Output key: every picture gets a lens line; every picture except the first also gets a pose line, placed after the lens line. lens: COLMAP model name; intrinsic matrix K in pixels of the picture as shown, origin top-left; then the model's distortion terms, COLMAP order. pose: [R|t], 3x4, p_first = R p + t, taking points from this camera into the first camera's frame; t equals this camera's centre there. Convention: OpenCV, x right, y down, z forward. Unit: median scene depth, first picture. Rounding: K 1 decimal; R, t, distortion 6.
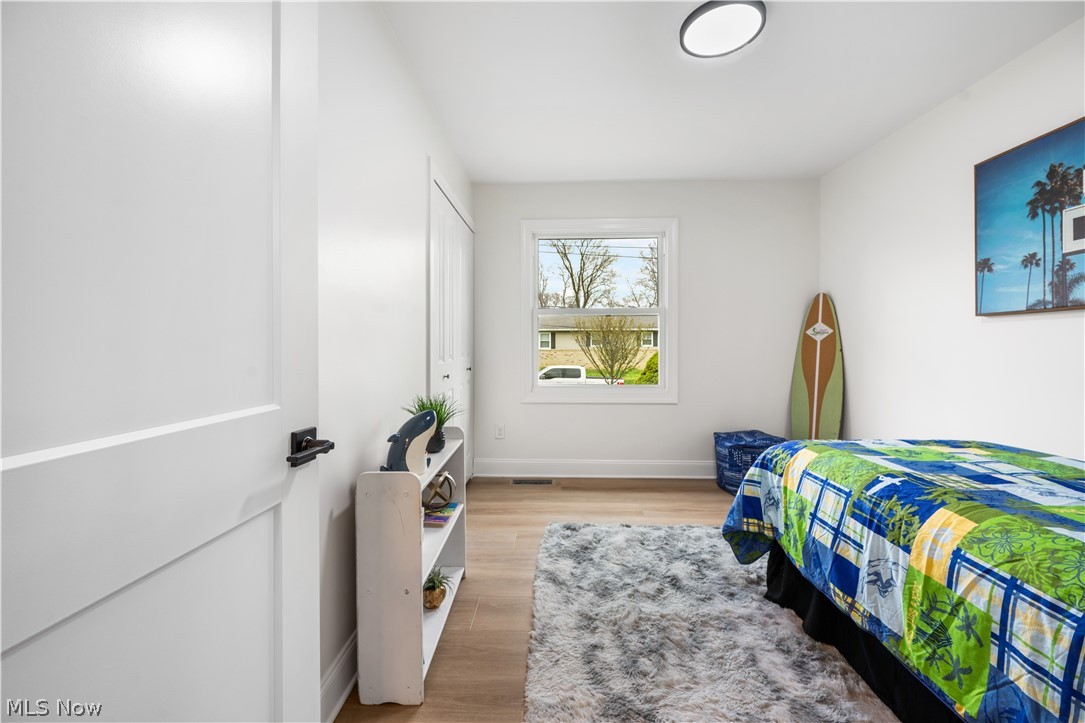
lens RADIAL K [[426.6, 0, 542.5], [0, 426.6, 347.0], [0, 0, 1]] dist [-0.001190, 0.000144]
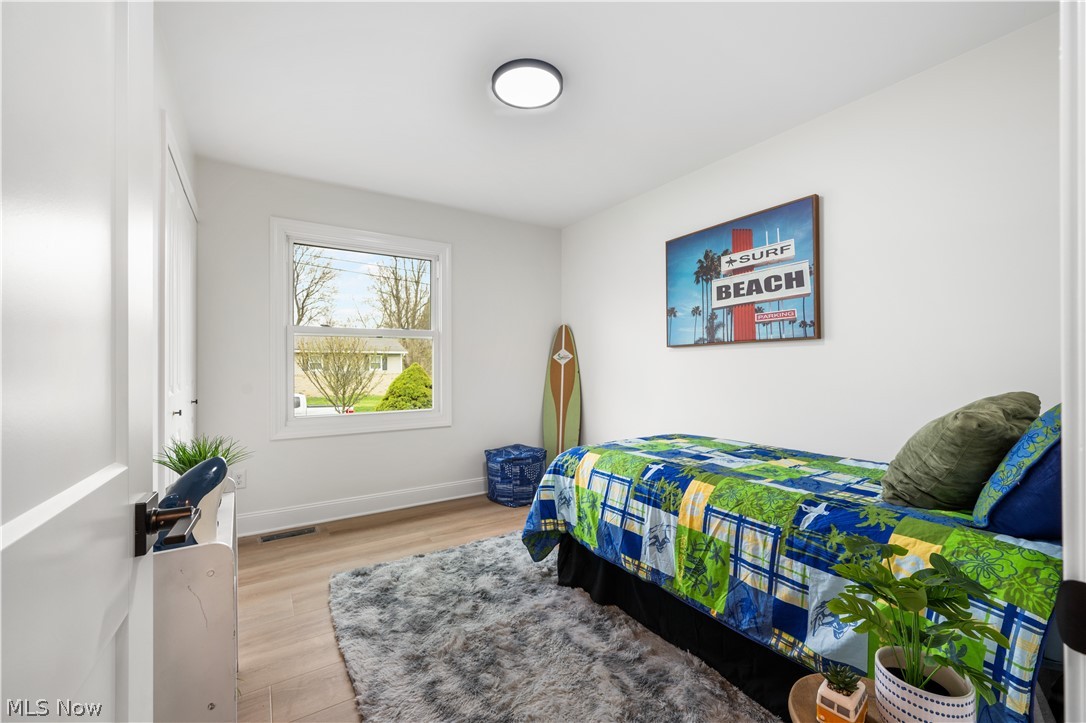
lens RADIAL K [[432.7, 0, 547.4], [0, 432.7, 367.0], [0, 0, 1]] dist [0.000375, -0.000145]
pose [[0.825342, -0.003328, 0.564623, -0.209168], [0.008059, 0.999950, -0.005886, -0.000613], [-0.564575, 0.009408, 0.825328, 0.043849]]
